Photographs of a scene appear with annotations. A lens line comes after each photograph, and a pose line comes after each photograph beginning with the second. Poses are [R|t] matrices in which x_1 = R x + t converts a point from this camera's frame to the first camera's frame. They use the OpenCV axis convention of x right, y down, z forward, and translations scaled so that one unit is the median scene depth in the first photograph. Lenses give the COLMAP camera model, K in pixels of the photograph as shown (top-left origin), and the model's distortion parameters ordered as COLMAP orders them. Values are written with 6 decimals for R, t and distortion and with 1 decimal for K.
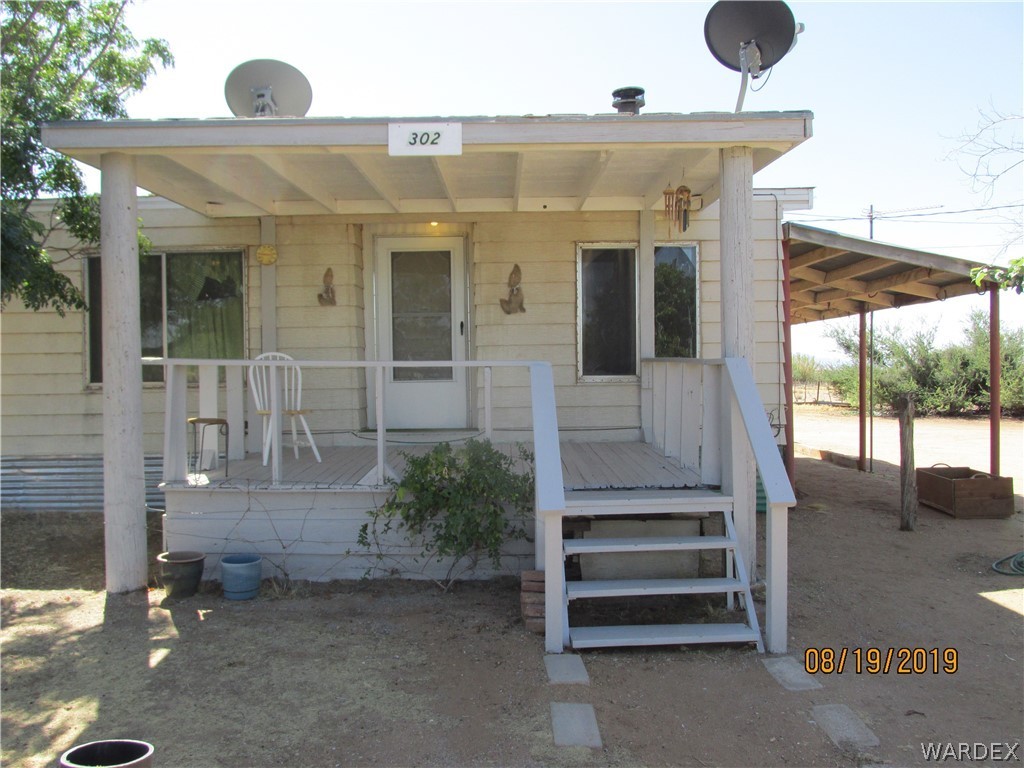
lens RADIAL K [[851.5, 0, 517.4], [0, 851.5, 379.4], [0, 0, 1]] dist [-0.011881, -0.008811]
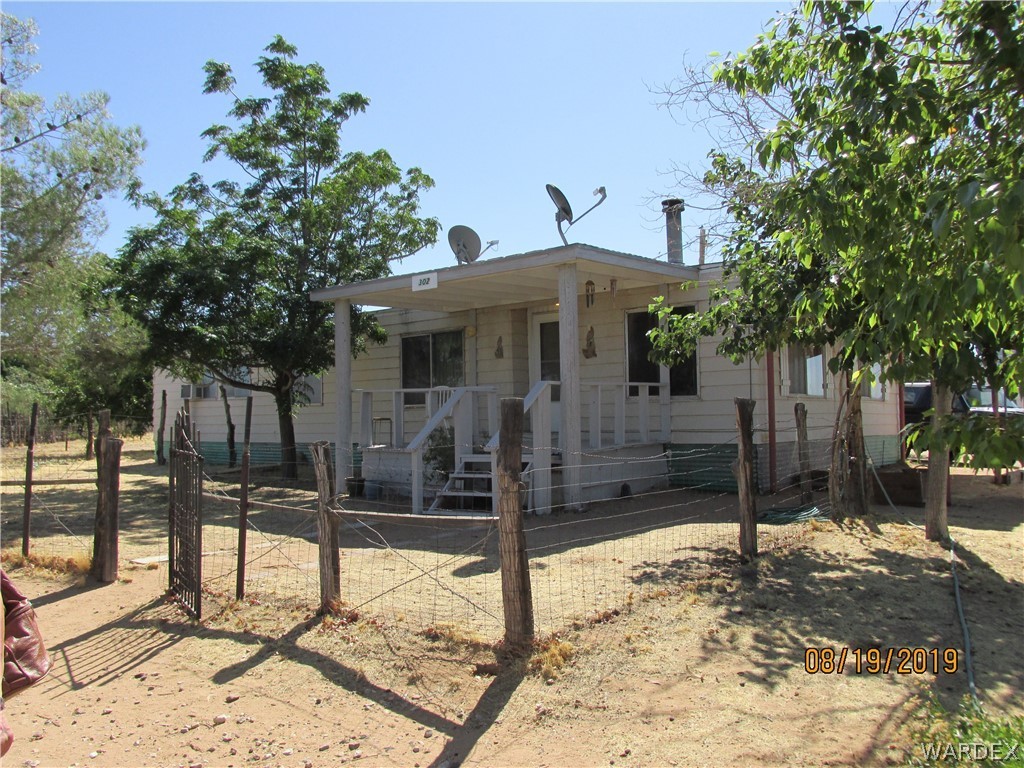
lens RADIAL K [[851.5, 0, 517.4], [0, 851.5, 379.4], [0, 0, 1]] dist [-0.011881, -0.008811]
pose [[0.757731, -0.026176, -0.652042, 0.932323], [-0.002157, 0.999089, -0.042616, 0.029921], [0.652564, 0.033698, 0.756984, -0.279442]]
